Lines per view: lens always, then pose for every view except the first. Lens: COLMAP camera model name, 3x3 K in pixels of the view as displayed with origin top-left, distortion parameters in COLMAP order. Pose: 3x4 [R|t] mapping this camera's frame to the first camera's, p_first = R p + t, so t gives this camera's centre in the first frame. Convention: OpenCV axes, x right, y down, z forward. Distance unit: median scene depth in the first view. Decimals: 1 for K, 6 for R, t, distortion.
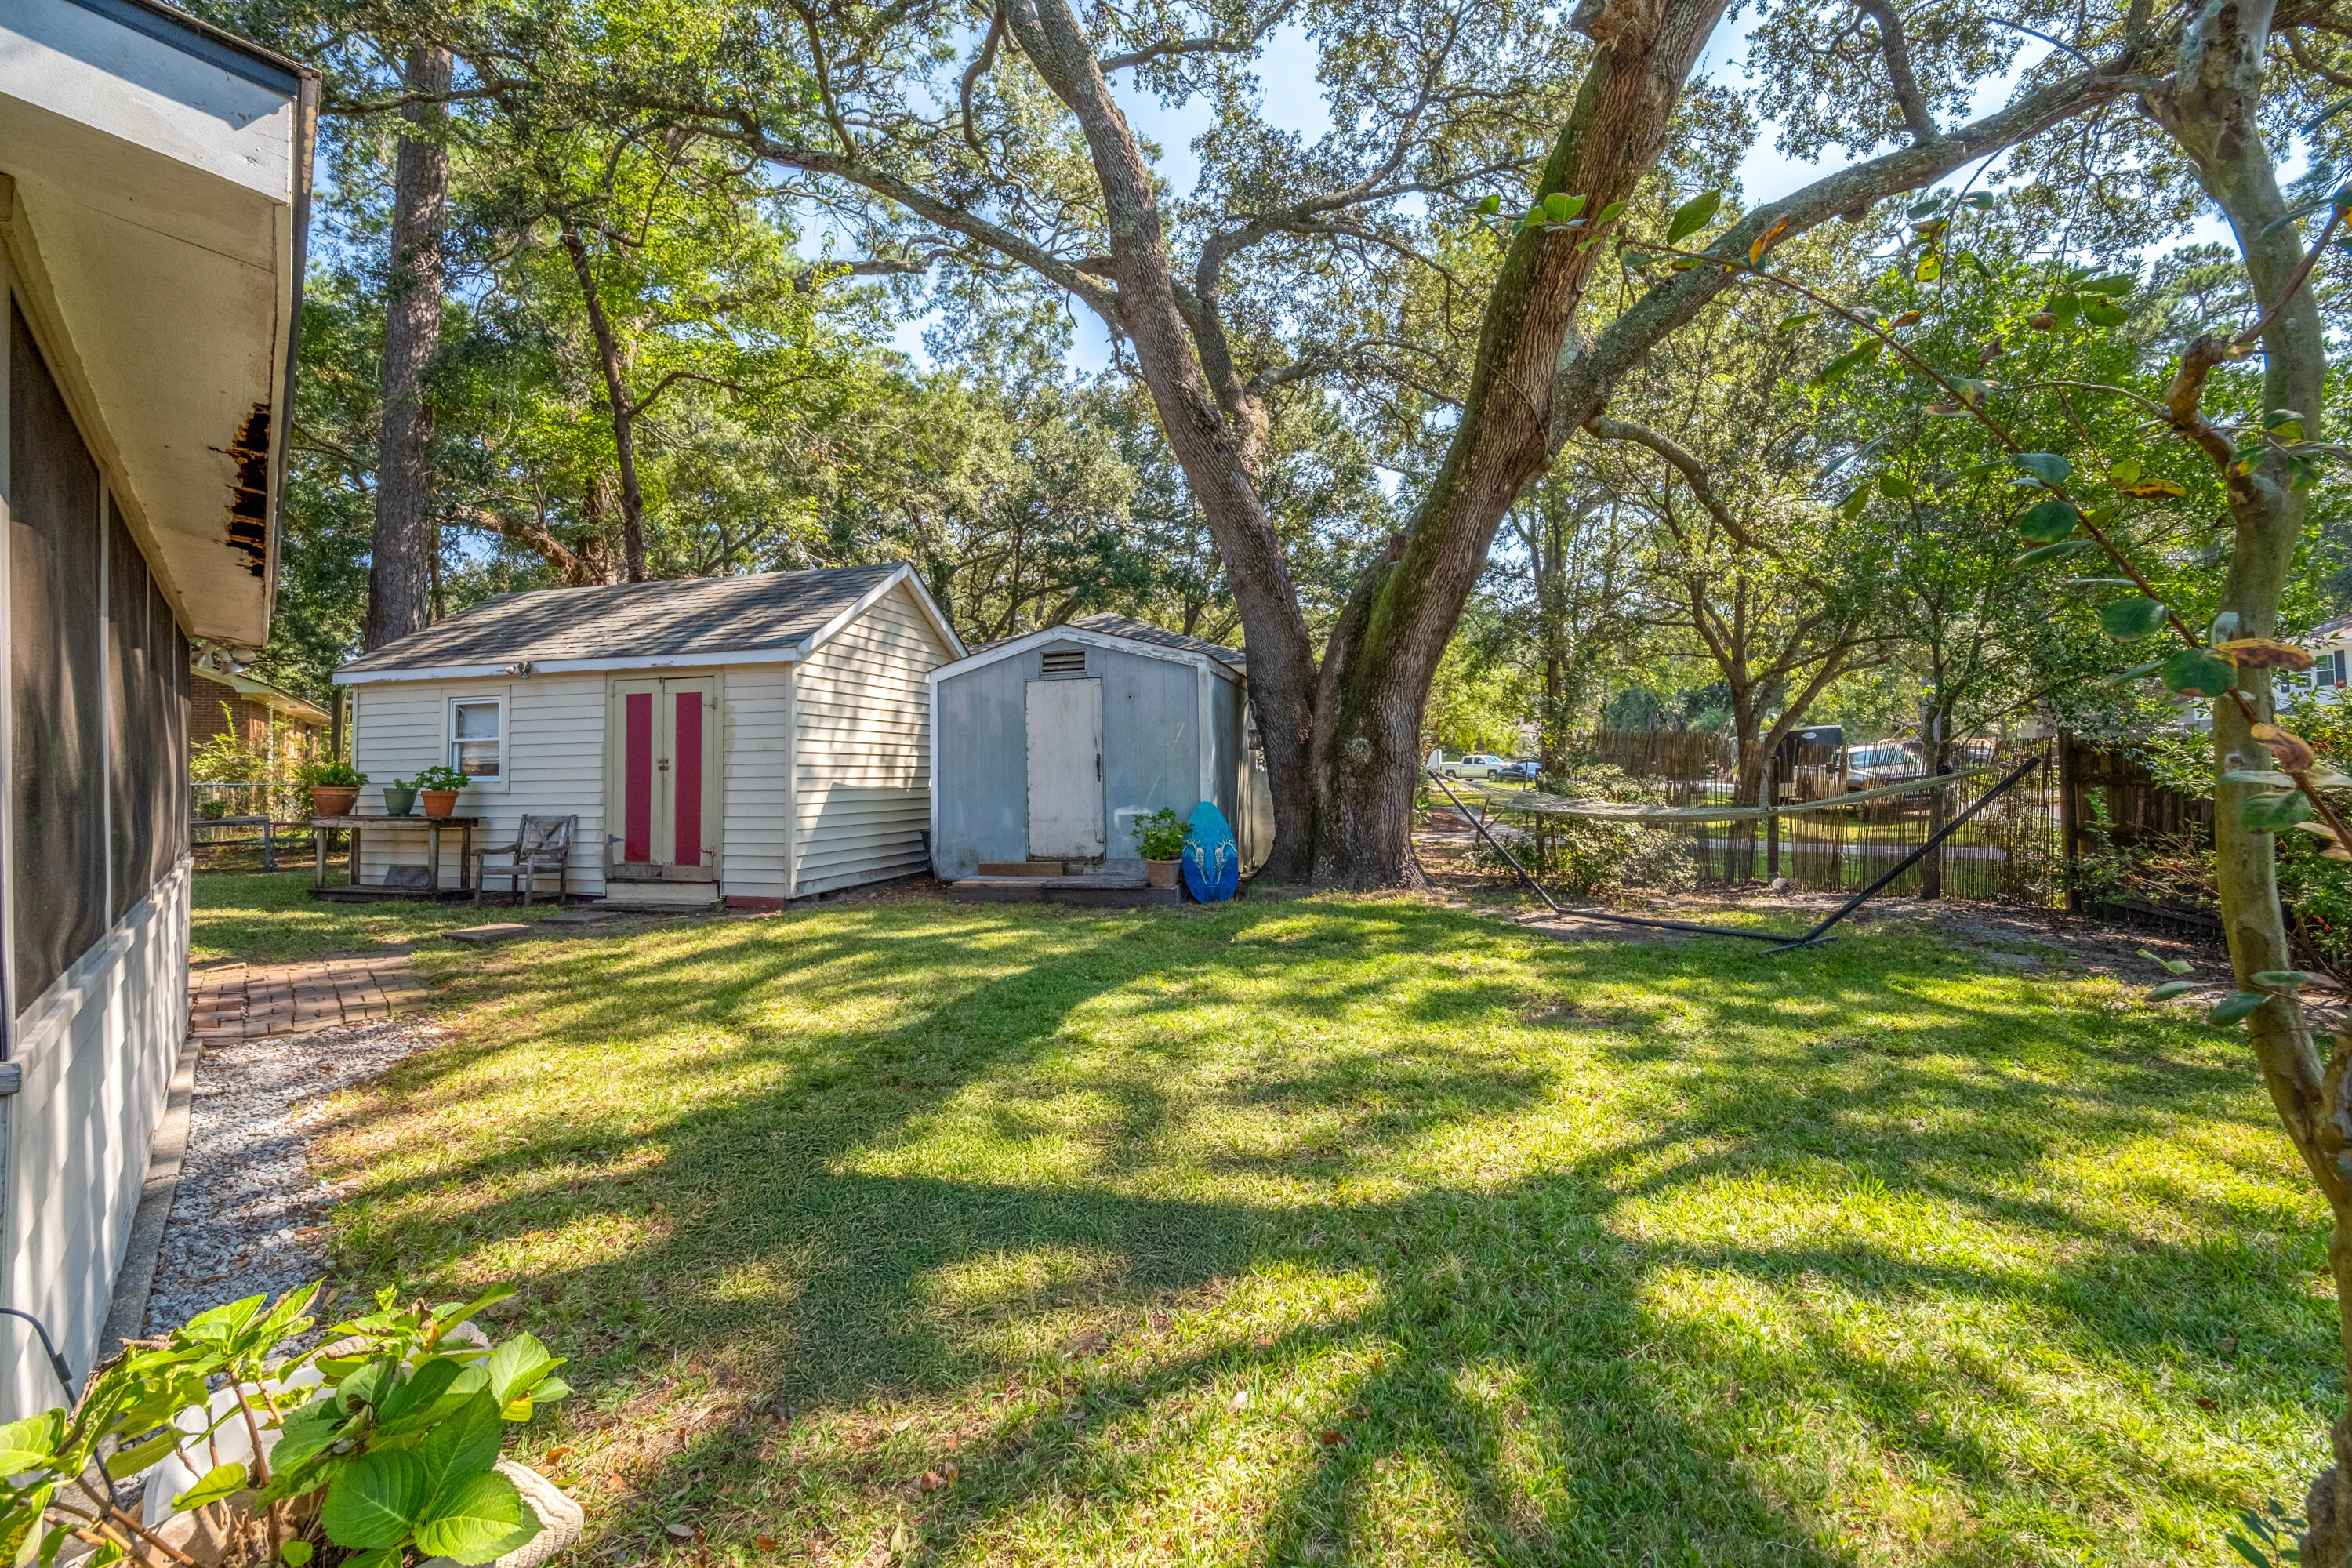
lens RADIAL K [[964.9, 0, 1121.4], [0, 964.9, 710.1], [0, 0, 1]] dist [0.000447, -0.000241]
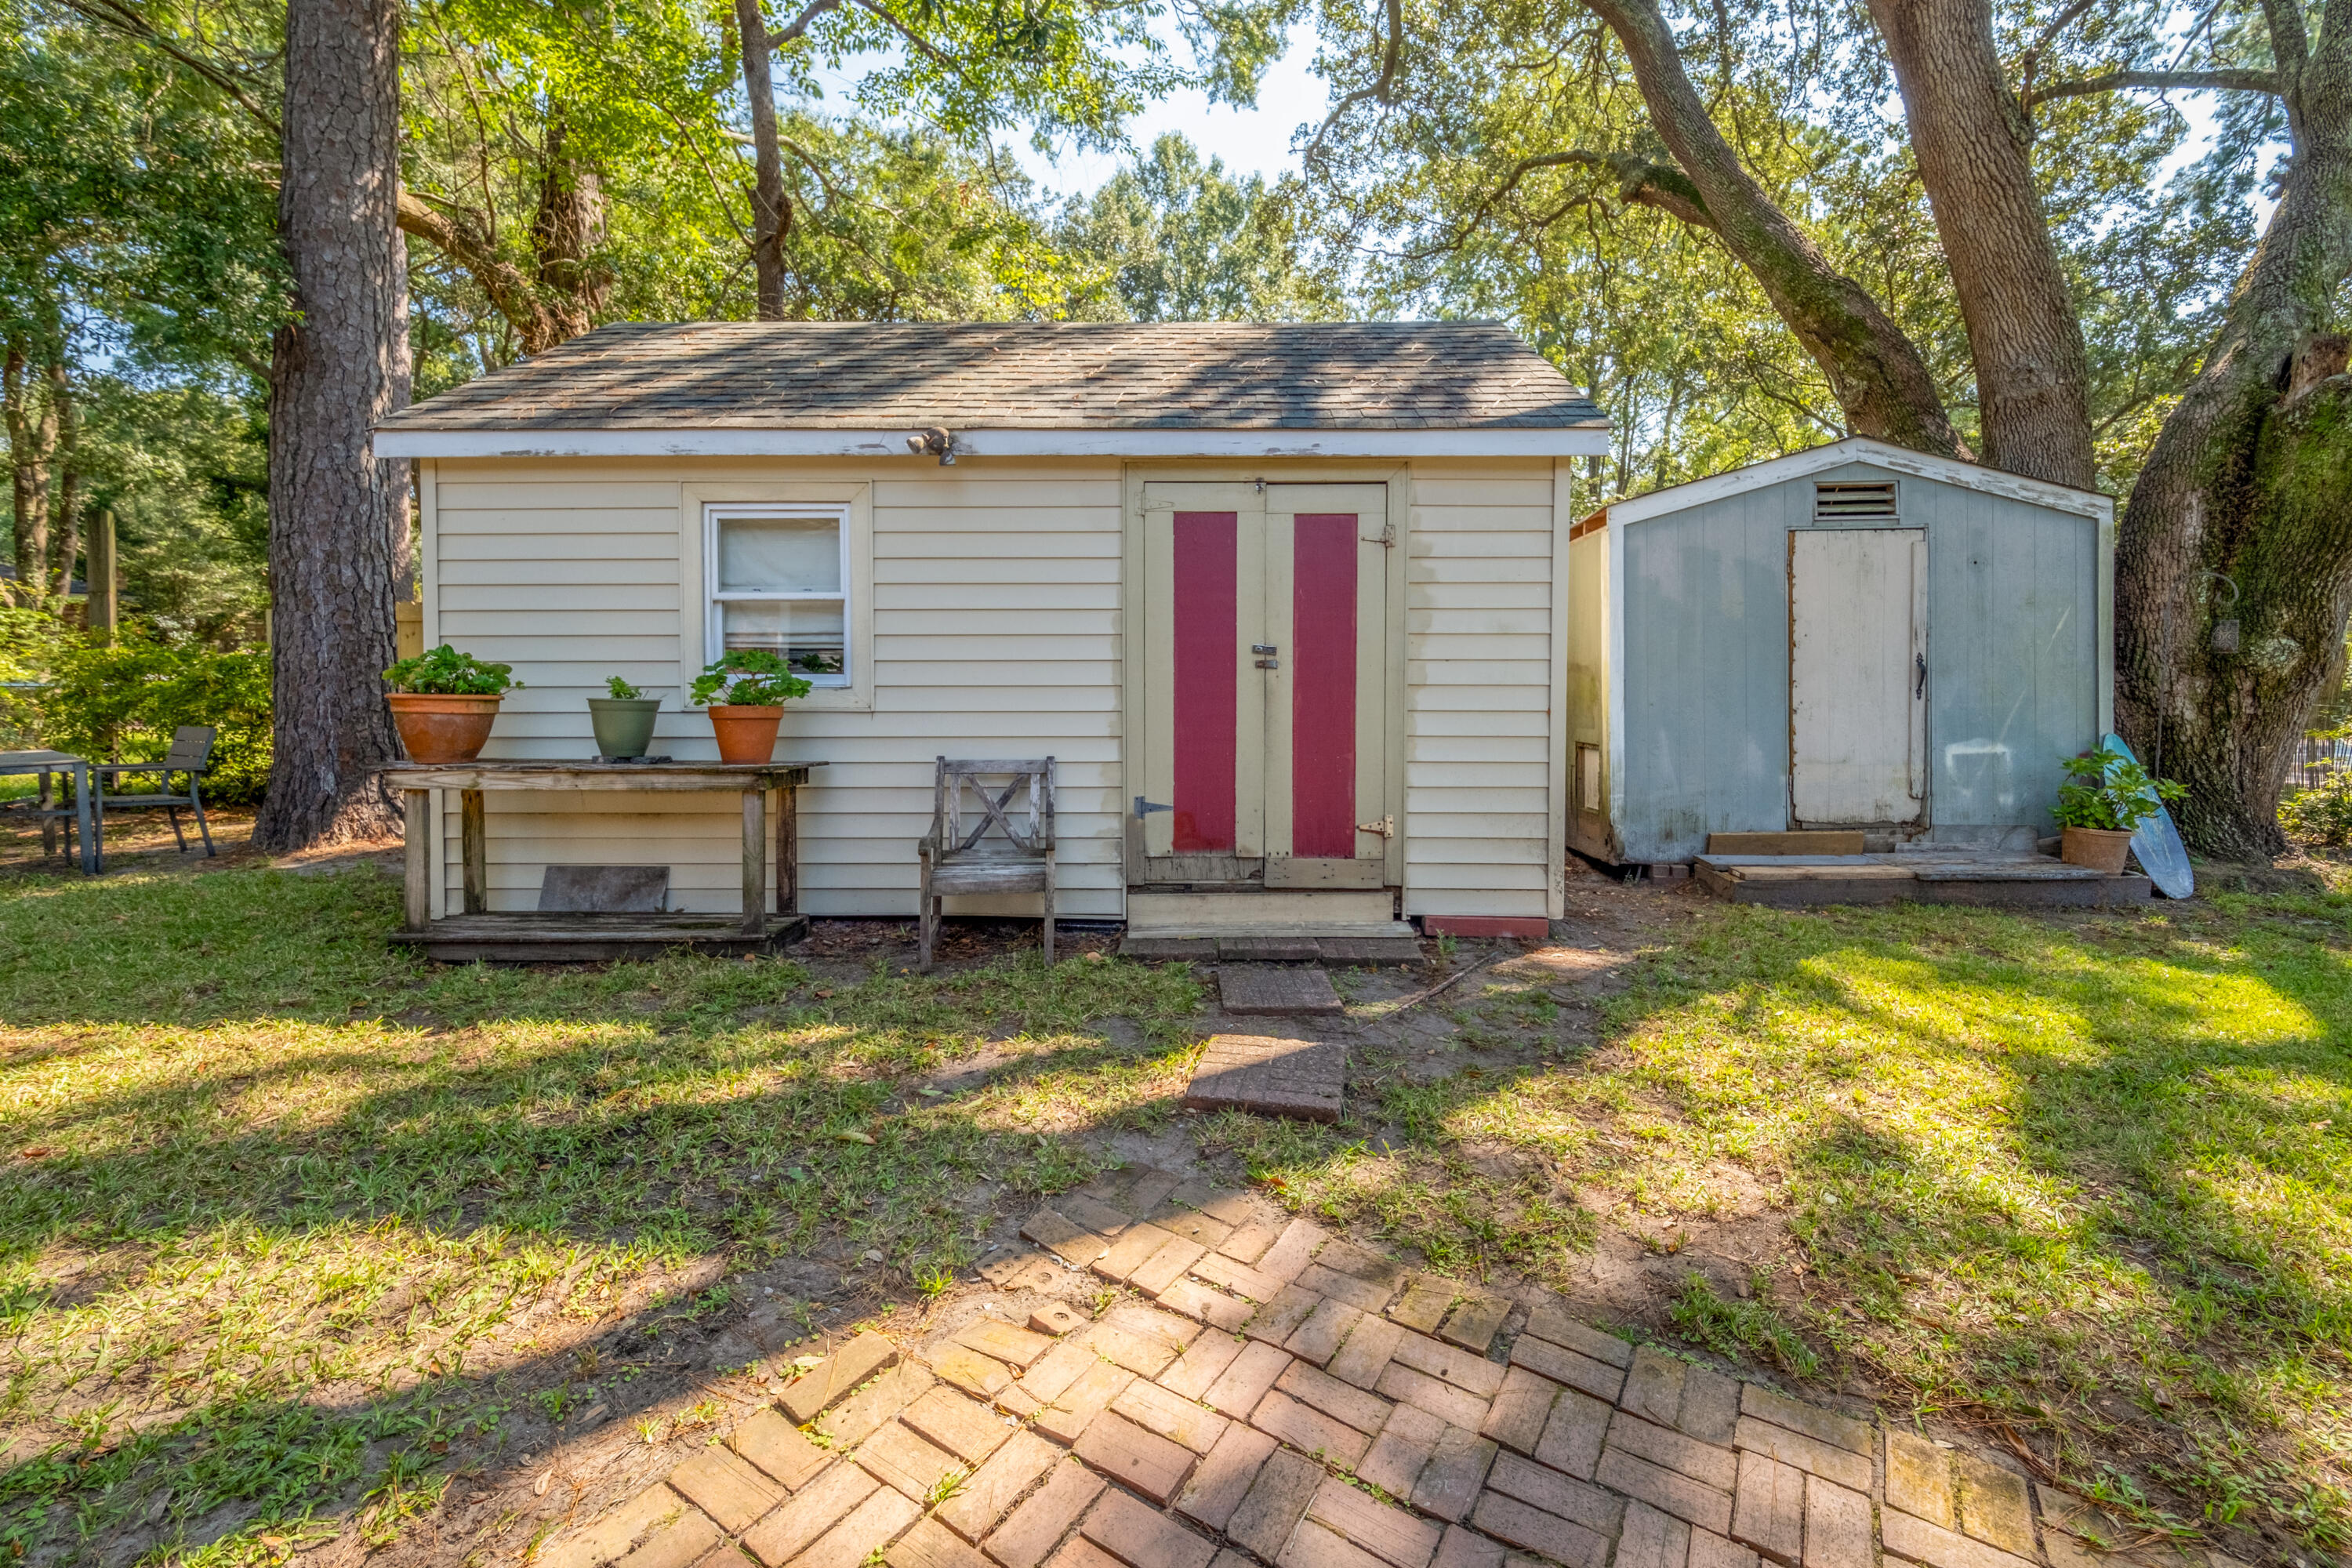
lens RADIAL K [[1017.9, 0, 1175.7], [0, 1017.9, 680.4], [0, 0, 1]] dist [0.001464, -0.000125]
pose [[0.963540, 0.015816, 0.267098, -0.623488], [-0.031049, 0.998117, 0.052903, 0.040372], [-0.265758, -0.059267, 0.962216, 0.482176]]
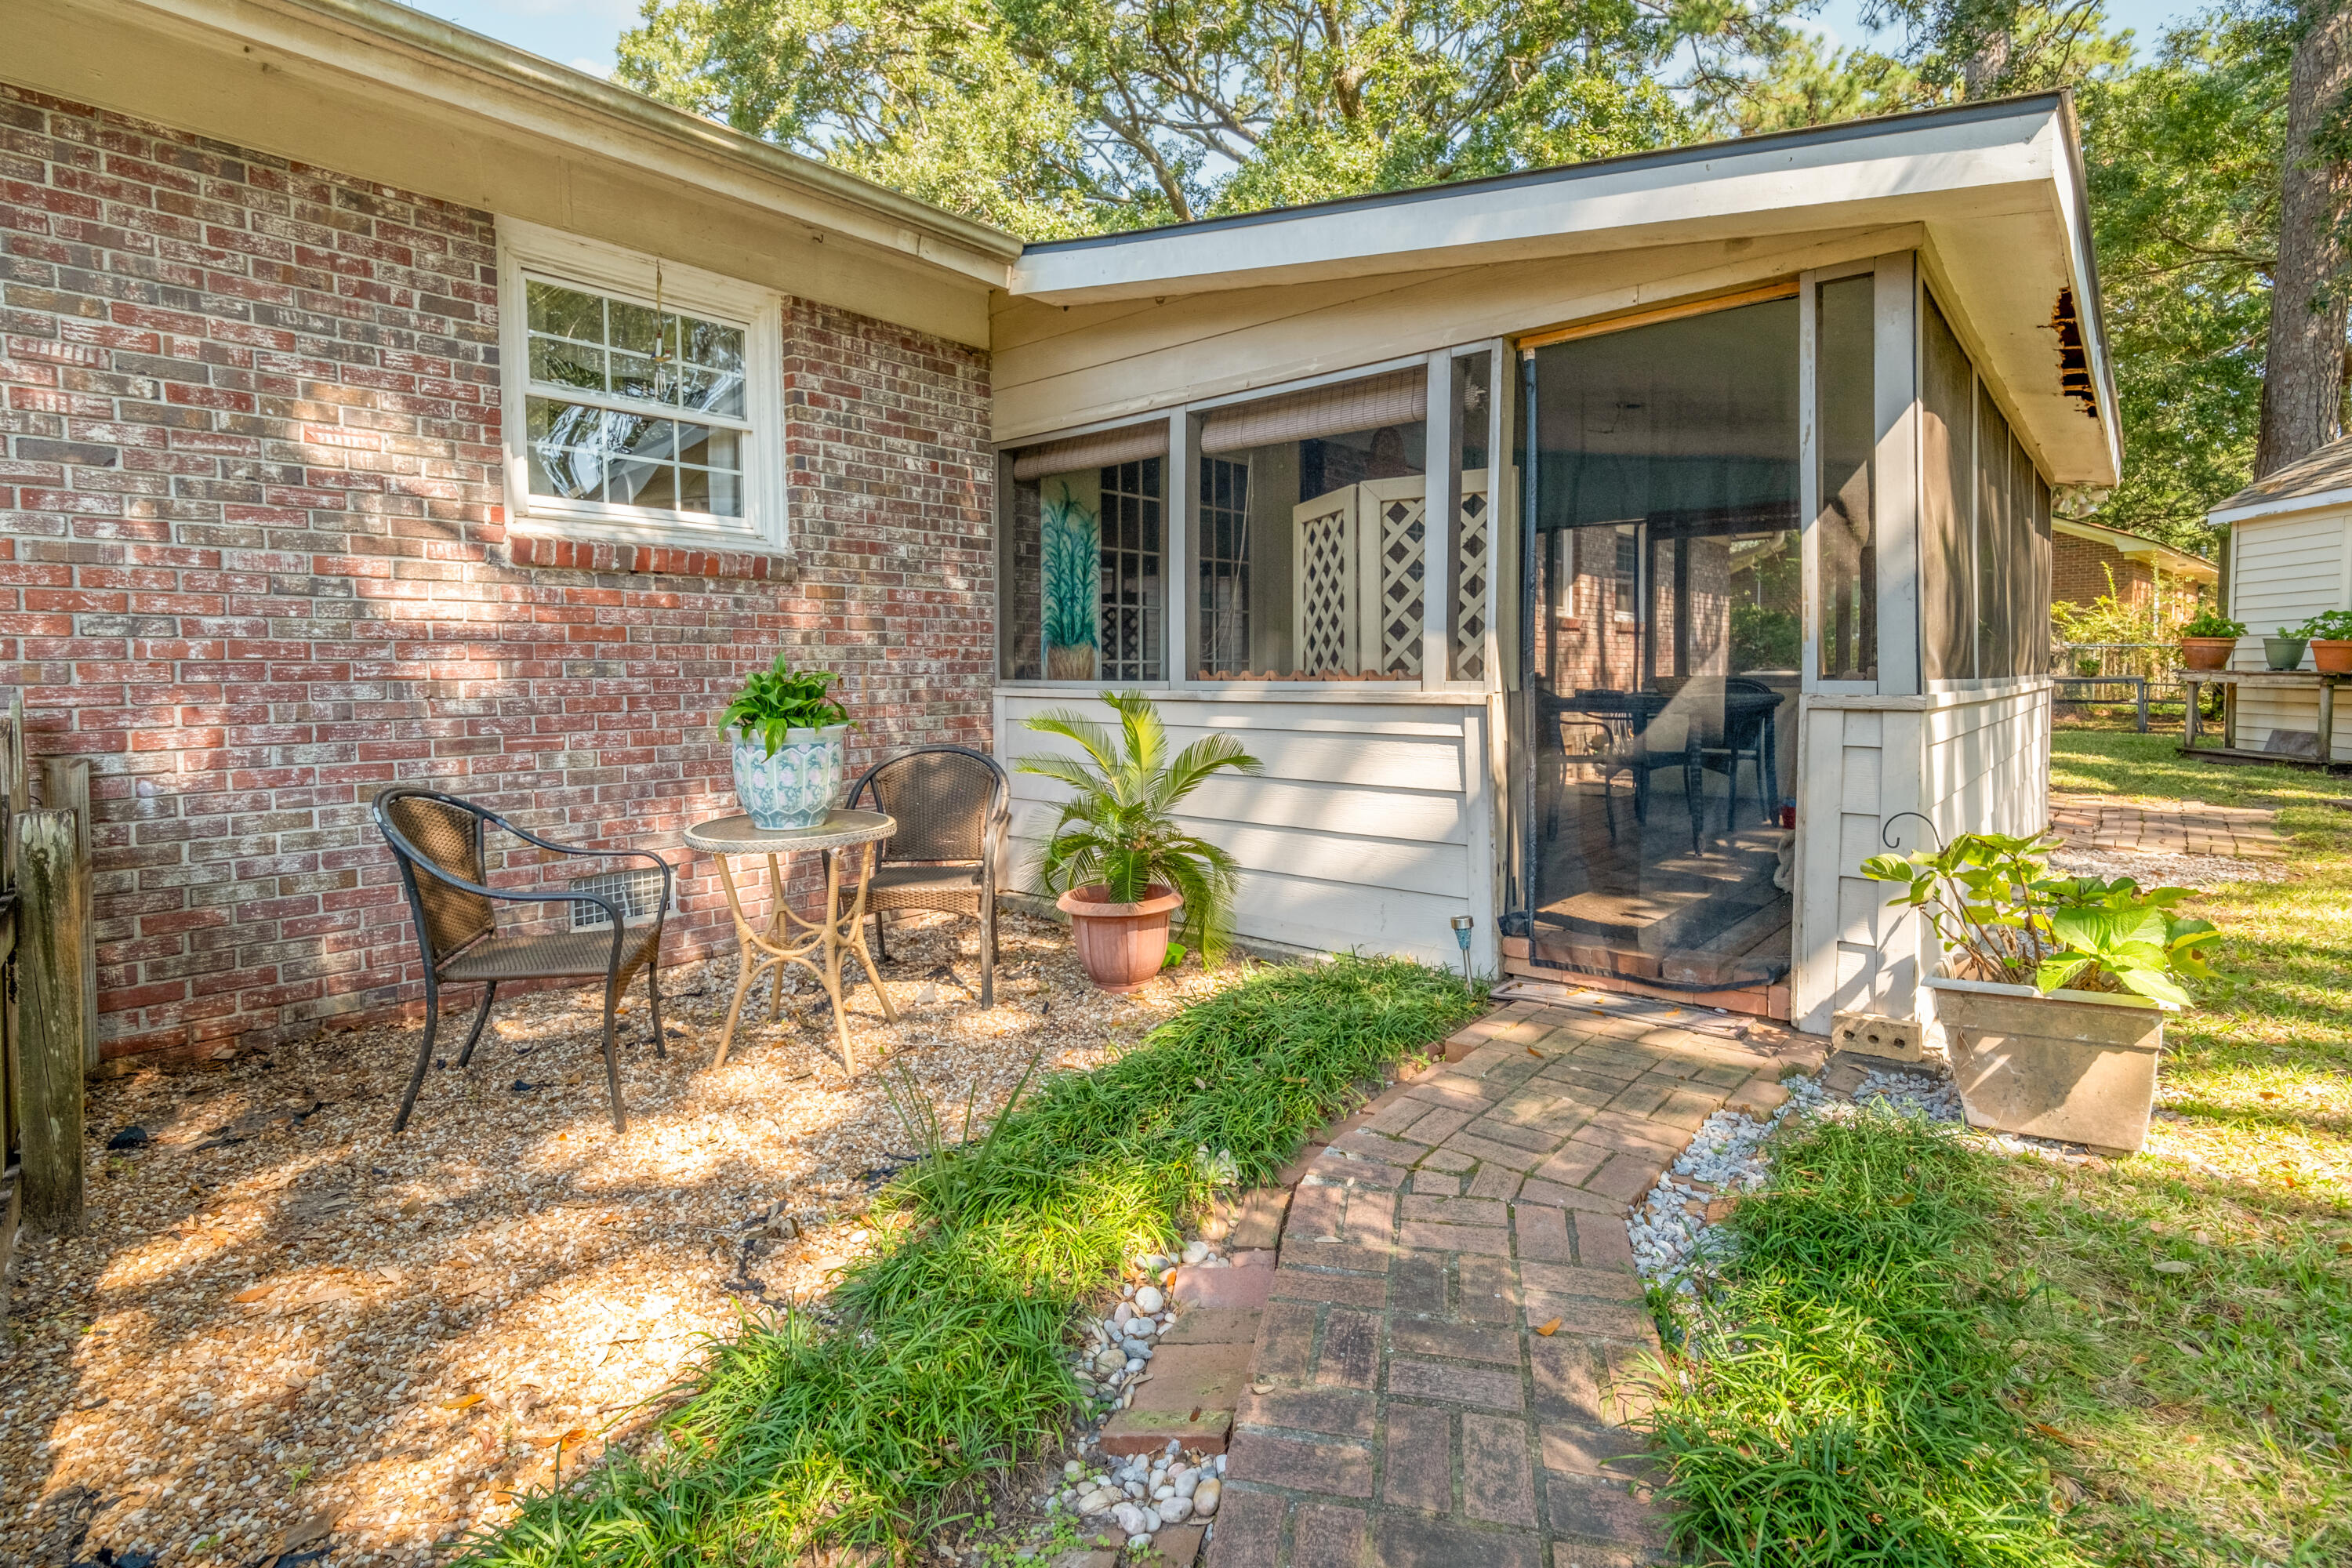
lens RADIAL K [[1132.2, 0, 1174.6], [0, 1132.2, 755.5], [0, 0, 1]] dist [-0.001992, -0.001063]
pose [[0.127806, 0.088986, -0.987799, 0.133058], [0.062901, 0.993235, 0.097614, 0.024715], [0.989803, -0.074609, 0.121344, -0.112560]]
